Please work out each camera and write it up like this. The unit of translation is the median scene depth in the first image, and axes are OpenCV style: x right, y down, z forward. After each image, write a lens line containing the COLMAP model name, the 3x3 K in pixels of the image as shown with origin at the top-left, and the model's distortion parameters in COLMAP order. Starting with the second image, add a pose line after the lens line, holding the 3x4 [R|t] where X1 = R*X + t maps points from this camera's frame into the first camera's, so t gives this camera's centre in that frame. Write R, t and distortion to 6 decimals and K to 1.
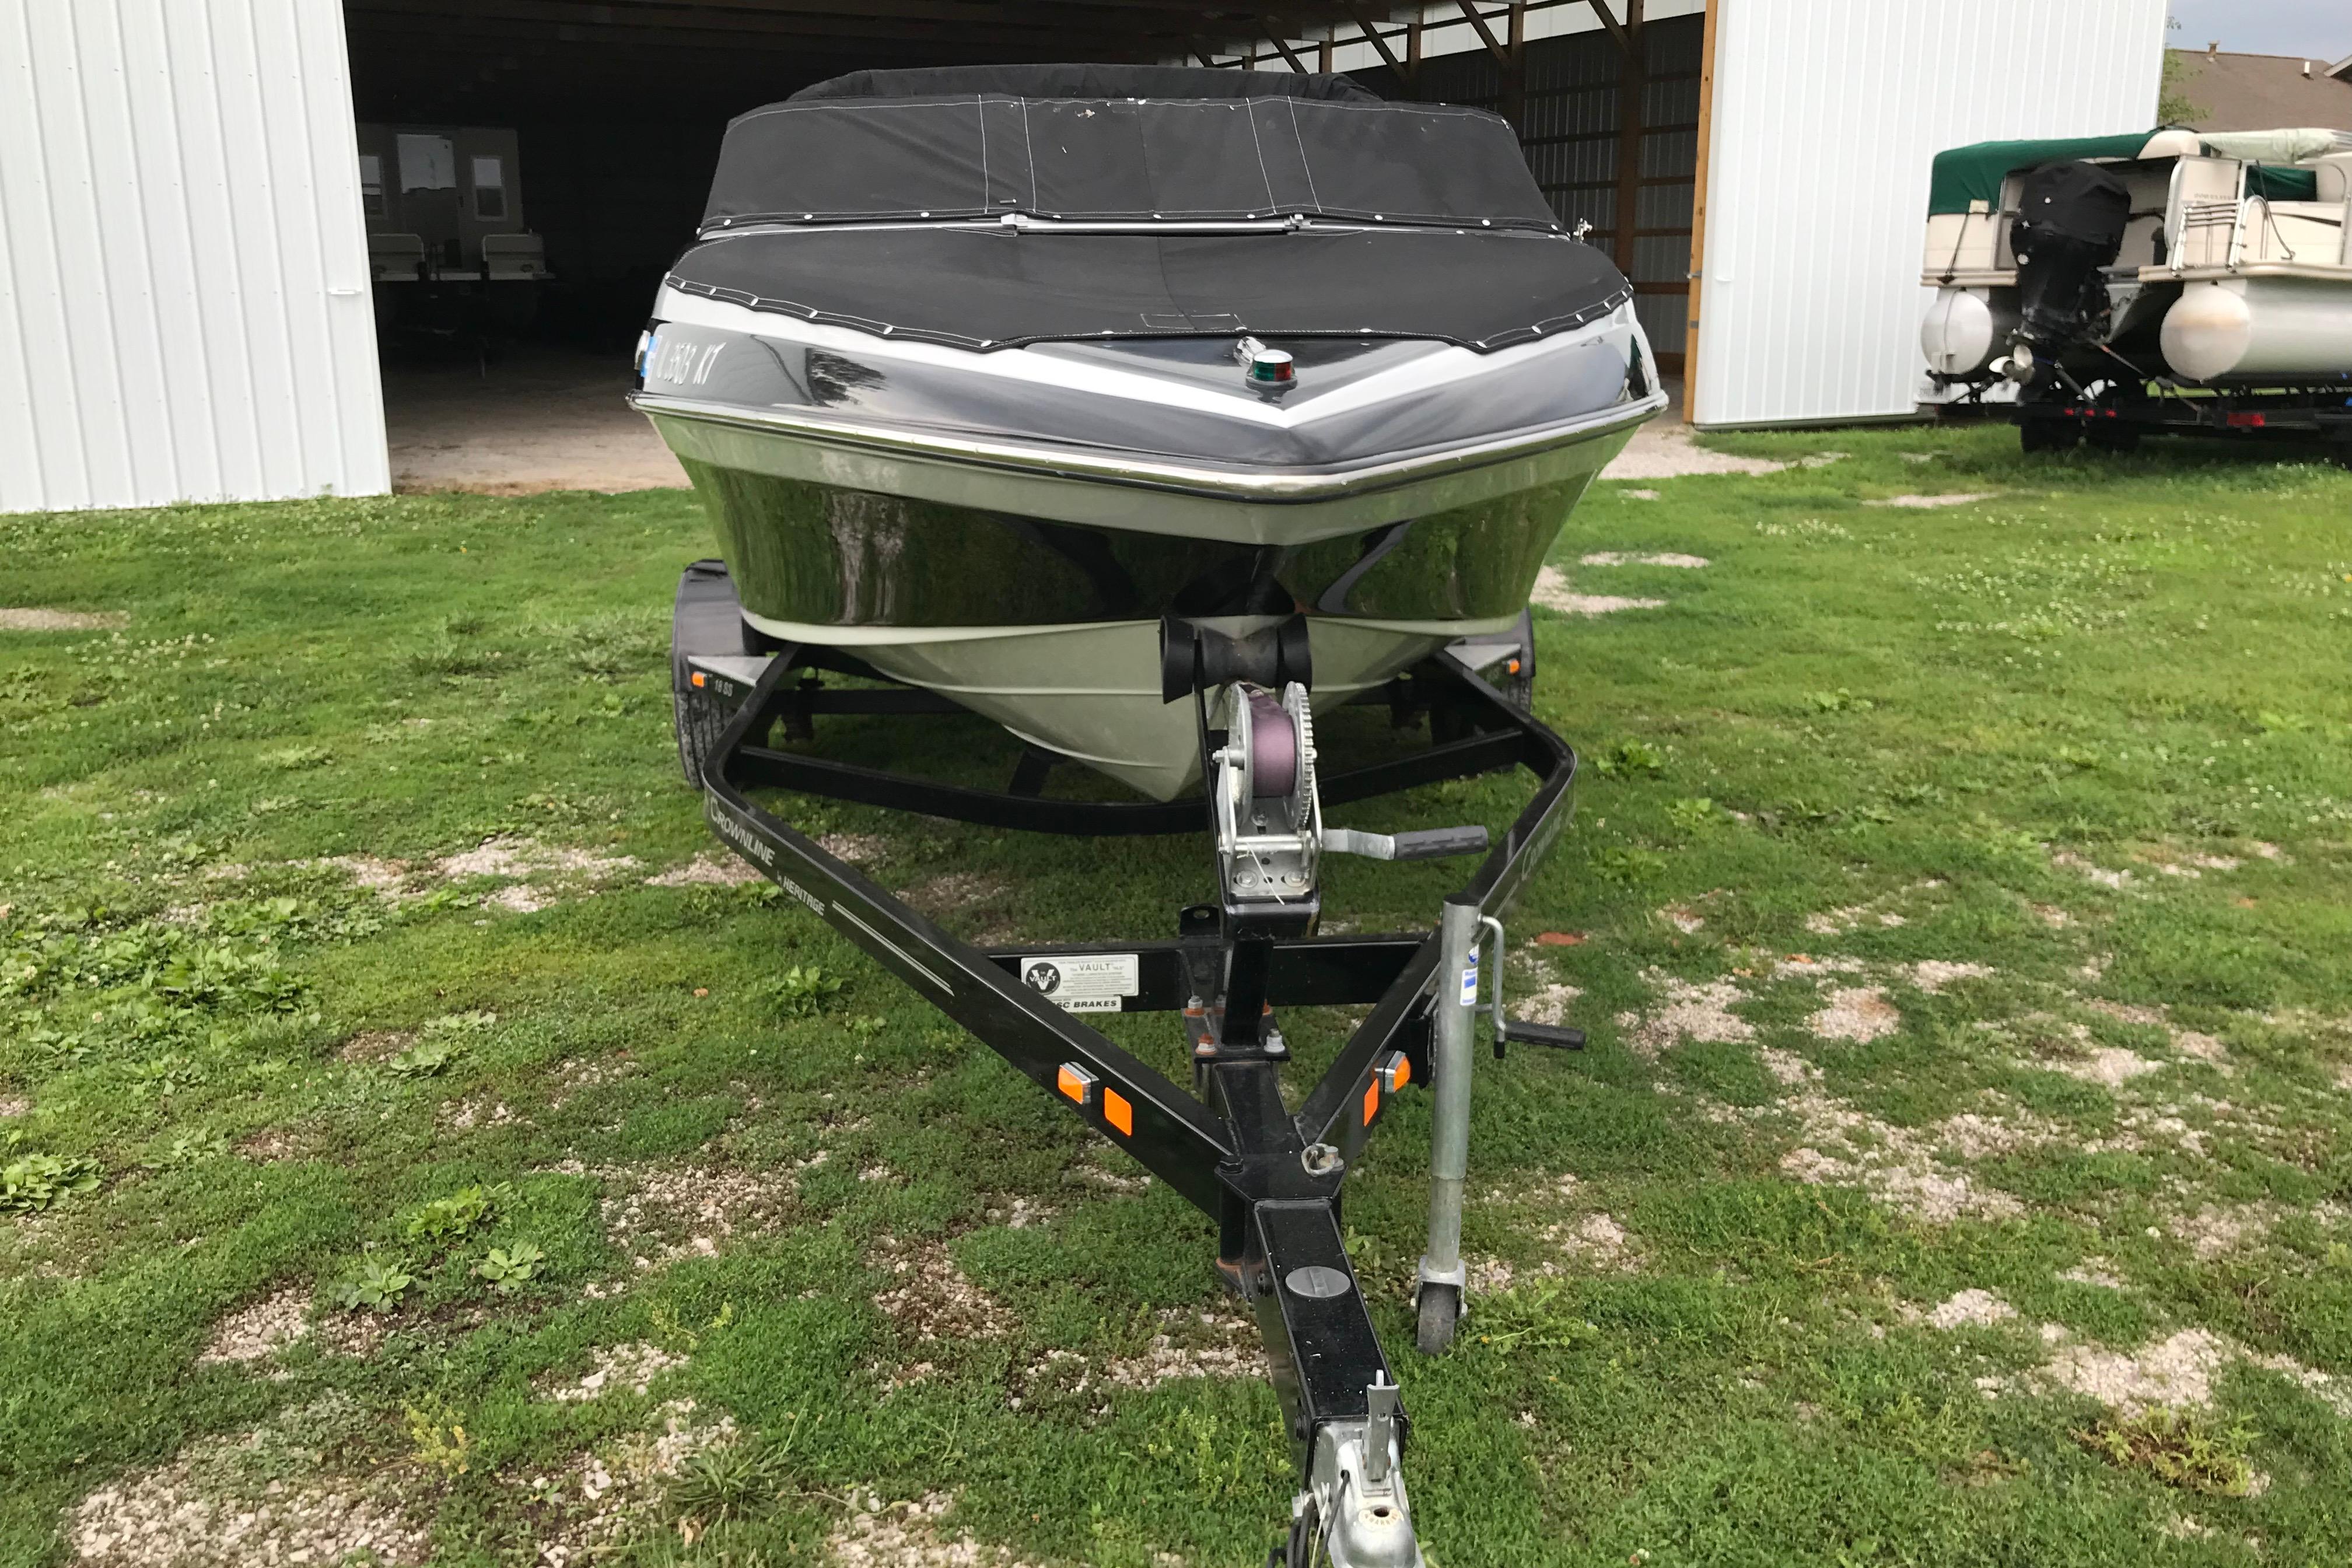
lens RADIAL K [[1900.7, 0, 1232.2], [0, 1900.7, 807.8], [0, 0, 1]] dist [0.006589, 0.002754]
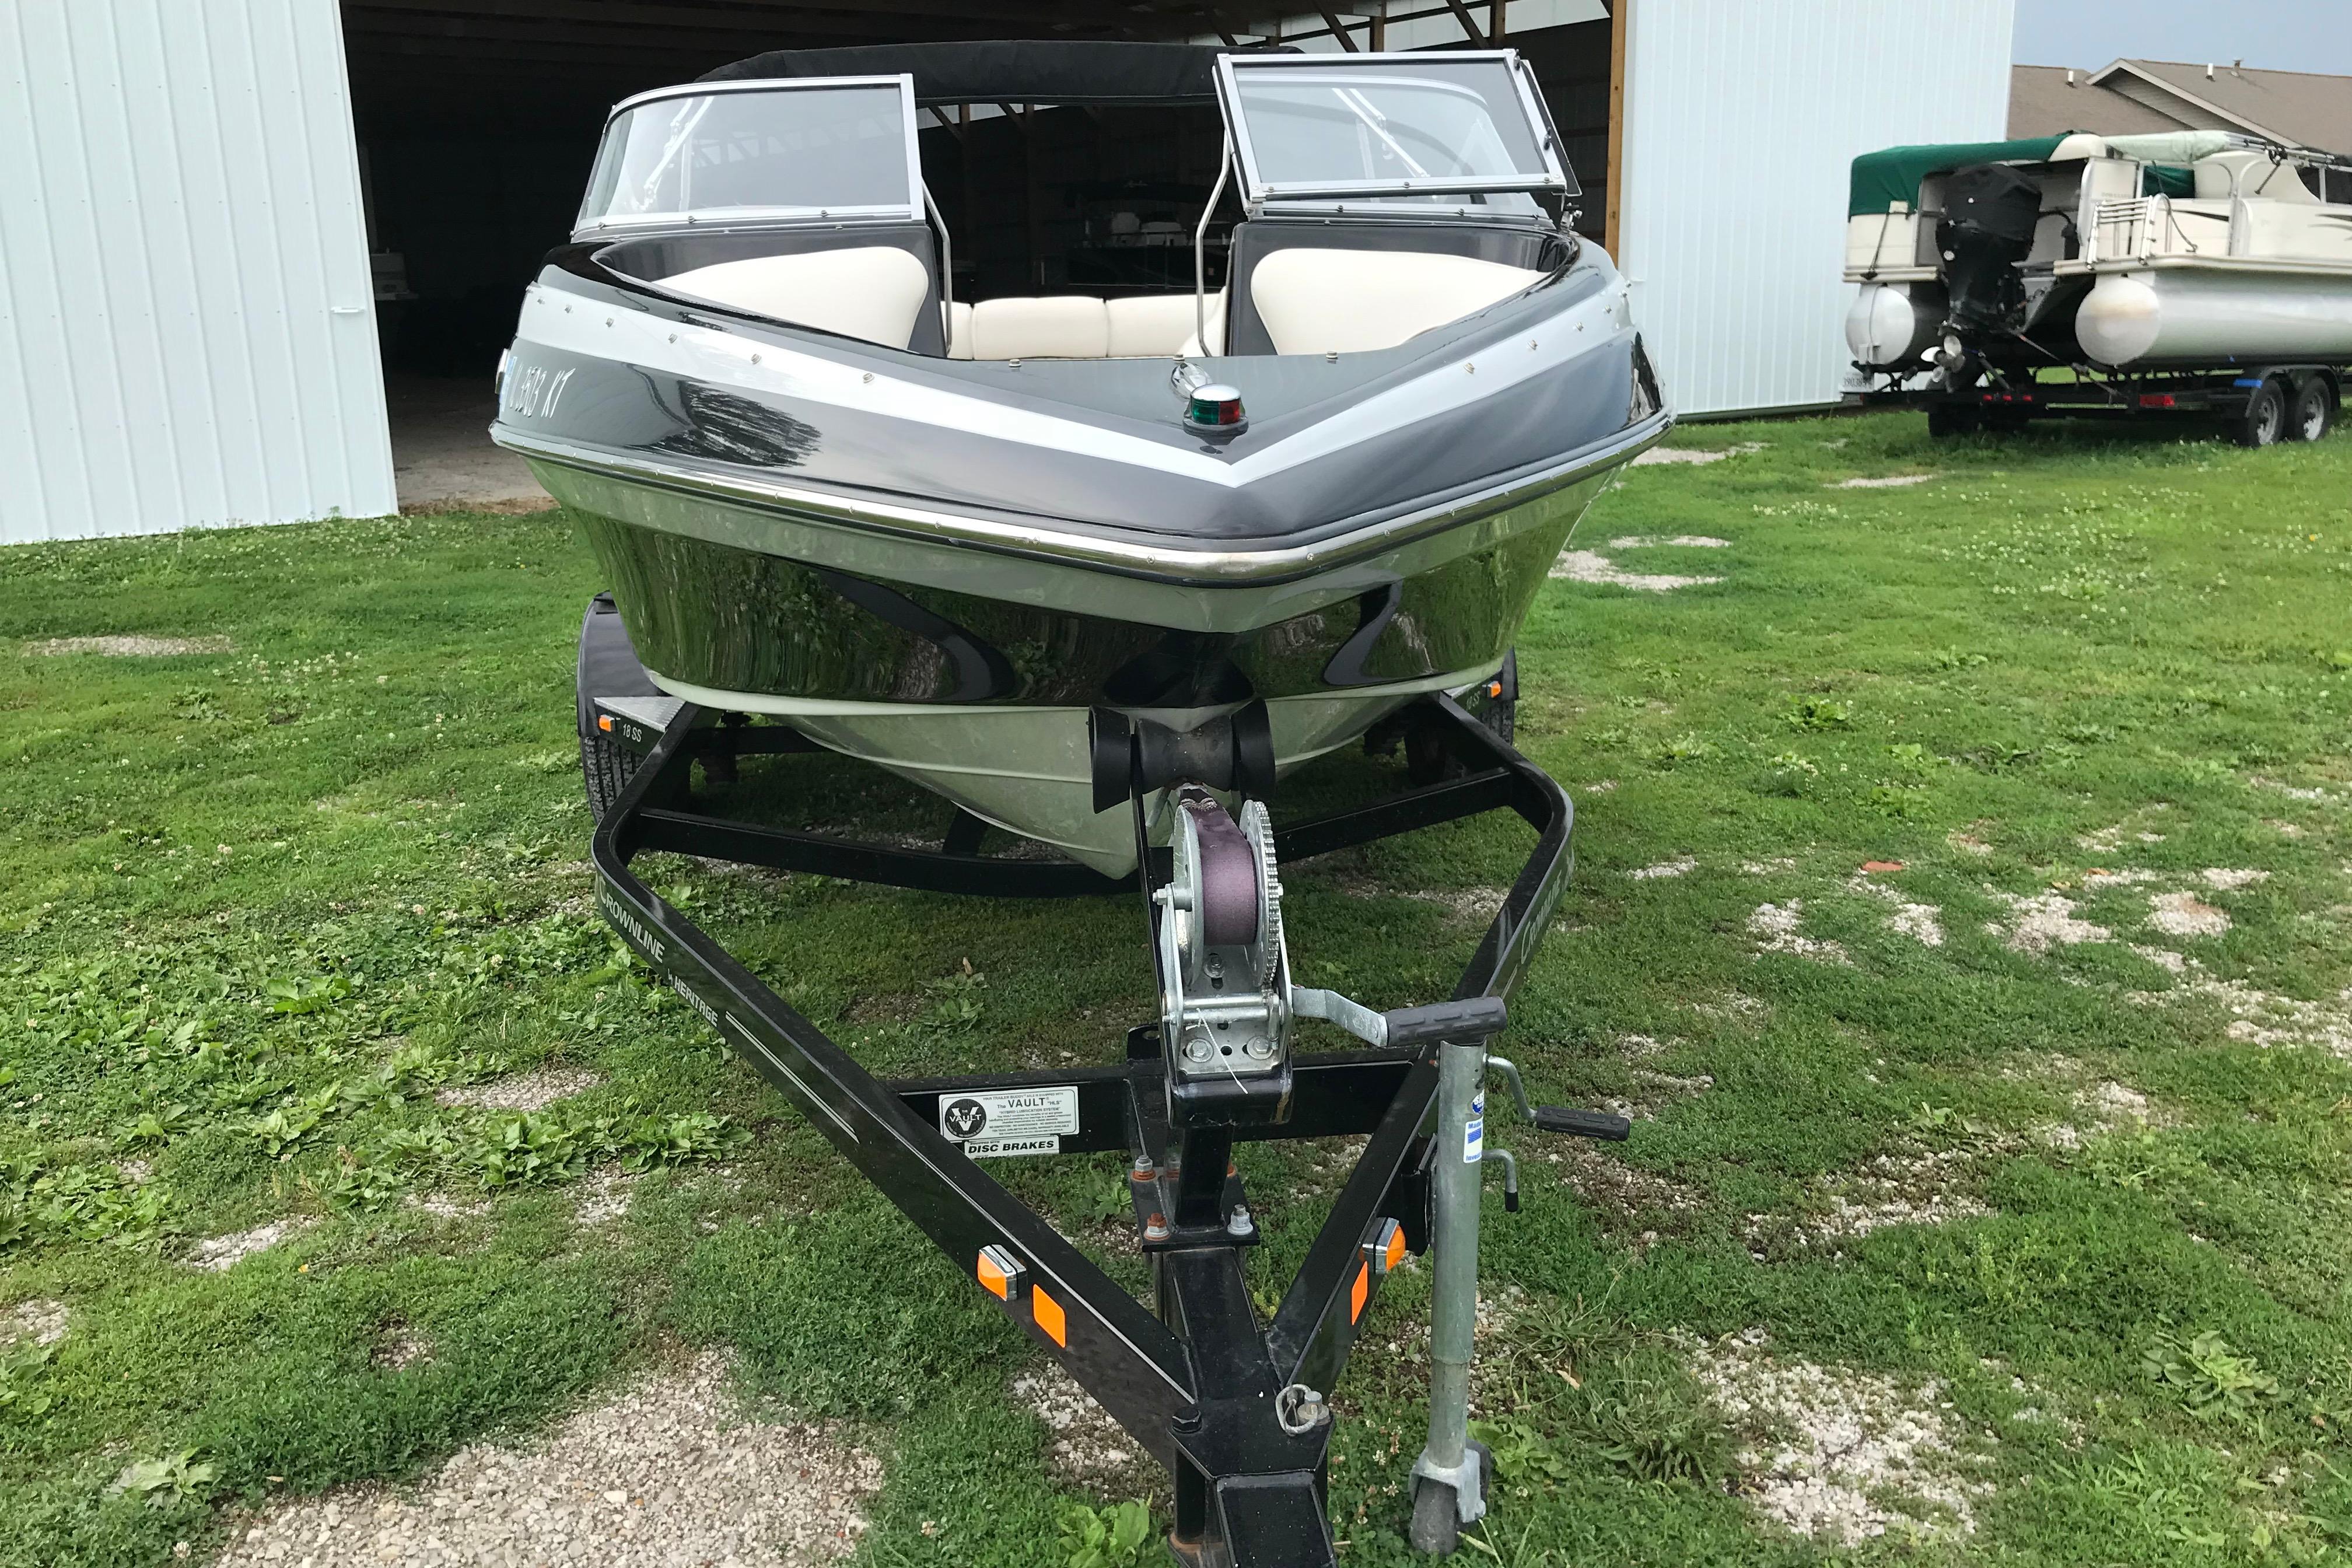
lens RADIAL K [[1900.7, 0, 1232.2], [0, 1900.7, 807.8], [0, 0, 1]] dist [0.006589, 0.002754]
pose [[0.993678, -0.043382, 0.103545, -0.112063], [0.043995, 0.999025, -0.003637, 0.008159], [-0.103286, 0.008170, 0.994618, -0.019816]]
